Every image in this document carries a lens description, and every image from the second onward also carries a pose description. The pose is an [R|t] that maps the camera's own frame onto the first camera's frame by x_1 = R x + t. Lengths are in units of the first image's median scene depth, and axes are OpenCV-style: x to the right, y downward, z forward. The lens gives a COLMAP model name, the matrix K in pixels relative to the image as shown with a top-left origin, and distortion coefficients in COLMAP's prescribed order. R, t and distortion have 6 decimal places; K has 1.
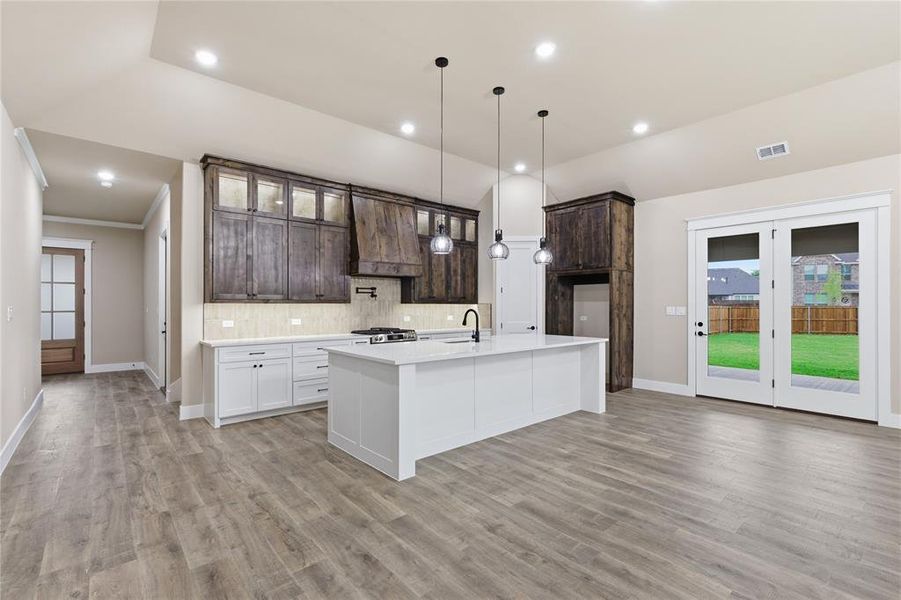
lens RADIAL K [[409.4, 0, 447.3], [0, 409.4, 304.5], [0, 0, 1]] dist [0.000866, 0.000439]
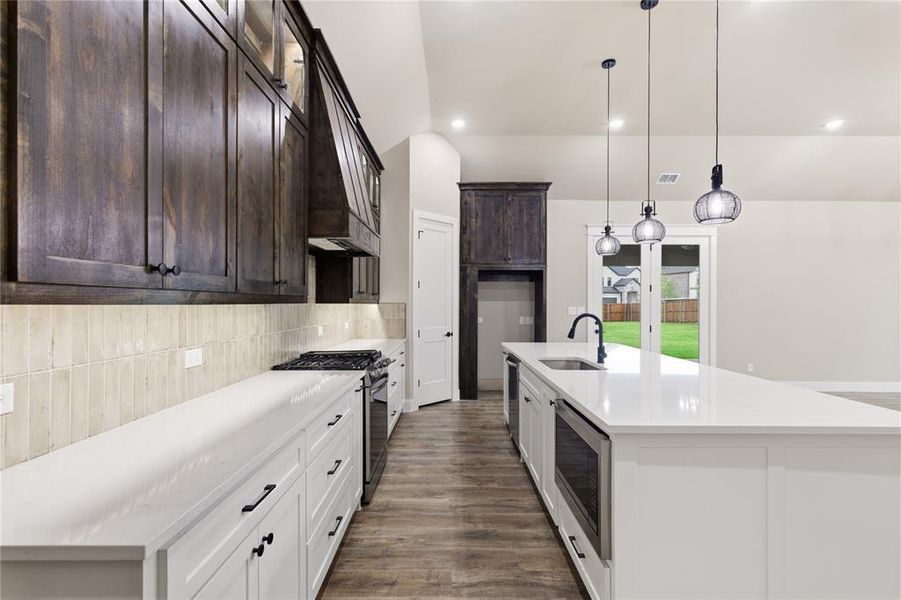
lens RADIAL K [[409.4, 0, 446.7], [0, 409.4, 300.6], [0, 0, 1]] dist [0.000866, 0.000439]
pose [[0.659473, 0.006593, 0.751699, -0.493936], [-0.003524, 0.999978, -0.005680, -0.003595], [-0.751720, 0.001097, 0.659482, 0.628428]]
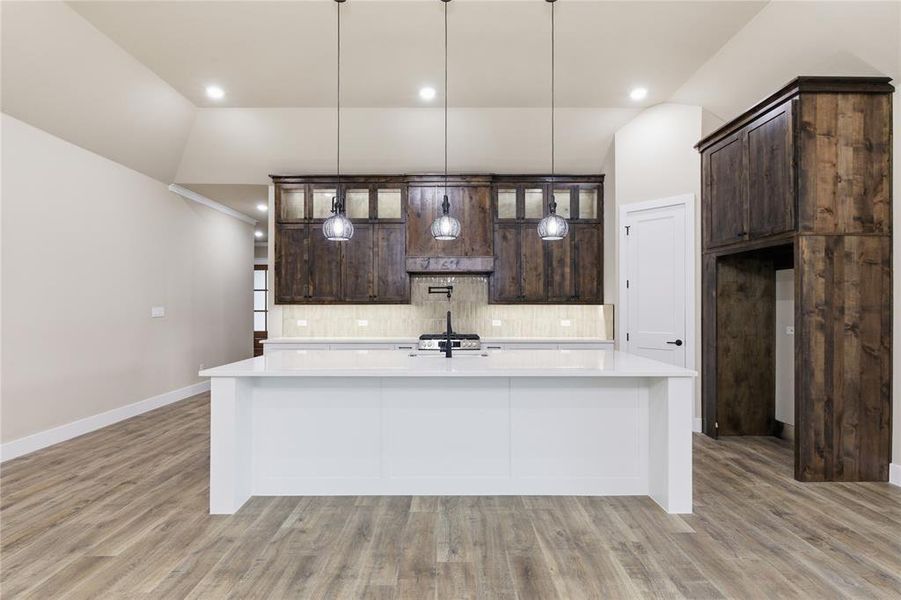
lens RADIAL K [[409.4, 0, 448.3], [0, 409.4, 304.3], [0, 0, 1]] dist [0.000866, 0.000439]
pose [[0.757330, -0.004329, -0.653018, 0.453623], [0.001532, 0.999987, -0.004853, 0.001568], [0.653030, 0.002675, 0.757327, 0.380623]]
